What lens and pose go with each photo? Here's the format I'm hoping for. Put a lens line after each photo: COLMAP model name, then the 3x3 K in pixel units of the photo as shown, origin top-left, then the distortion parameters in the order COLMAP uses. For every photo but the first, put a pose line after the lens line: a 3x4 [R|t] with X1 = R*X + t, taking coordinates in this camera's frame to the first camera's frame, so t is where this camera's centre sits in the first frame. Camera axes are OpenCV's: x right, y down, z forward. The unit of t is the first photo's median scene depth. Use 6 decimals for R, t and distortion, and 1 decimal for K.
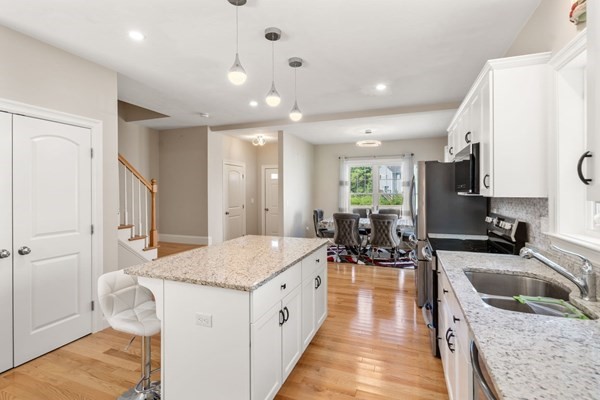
lens RADIAL K [[284.5, 0, 299.9], [0, 284.5, 192.0], [0, 0, 1]] dist [-0.001354, 0.000084]
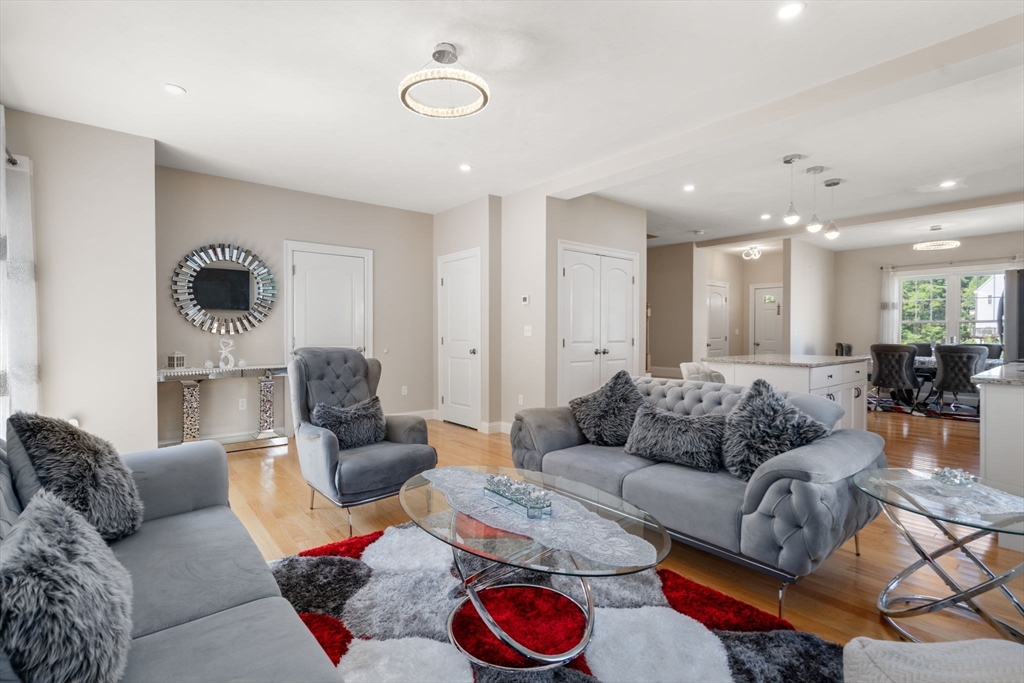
lens RADIAL K [[477.4, 0, 507.7], [0, 477.4, 337.1], [0, 0, 1]] dist [-0.000036, 0.000645]
pose [[0.868422, 0.009399, -0.495737, -0.084974], [-0.005274, 0.999939, 0.009721, 0.046322], [0.495798, -0.005827, 0.868419, -0.532826]]
